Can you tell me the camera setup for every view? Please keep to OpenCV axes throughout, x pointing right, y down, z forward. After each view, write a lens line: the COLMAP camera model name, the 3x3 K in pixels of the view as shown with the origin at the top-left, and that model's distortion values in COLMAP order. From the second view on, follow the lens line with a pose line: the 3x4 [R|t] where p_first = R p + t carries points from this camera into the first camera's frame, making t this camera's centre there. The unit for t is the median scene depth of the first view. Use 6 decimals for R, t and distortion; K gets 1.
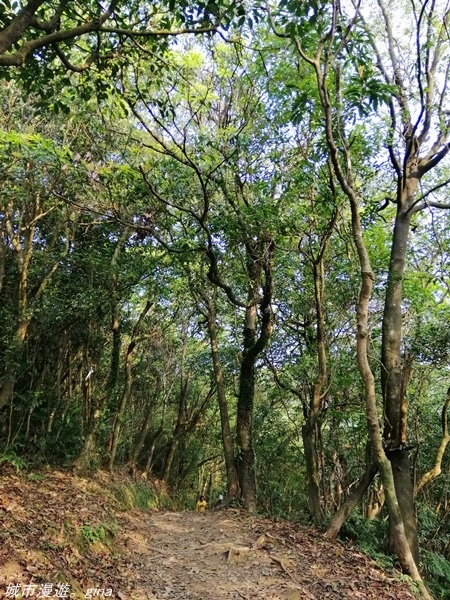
lens RADIAL K [[408.7, 0, 225.0], [0, 408.7, 300.0], [0, 0, 1]] dist [0.023237, -0.001194]
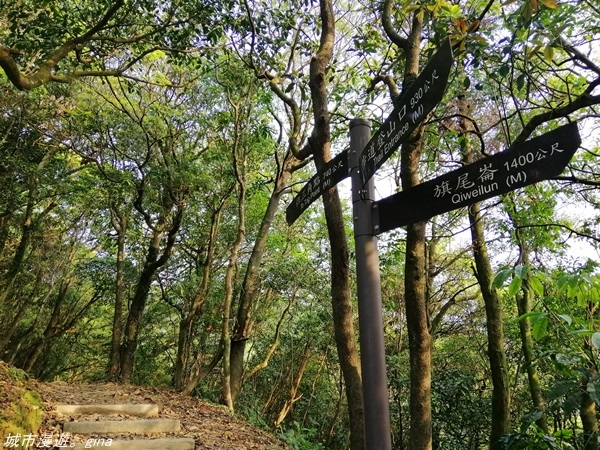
lens RADIAL K [[408.7, 0, 300.0], [0, 408.7, 225.0], [0, 0, 1]] dist [0.023237, -0.001194]
pose [[0.890709, 0.202842, 0.406808, -0.076637], [-0.201410, 0.978386, -0.046852, -0.032611], [-0.407519, -0.040204, 0.912312, -0.377634]]
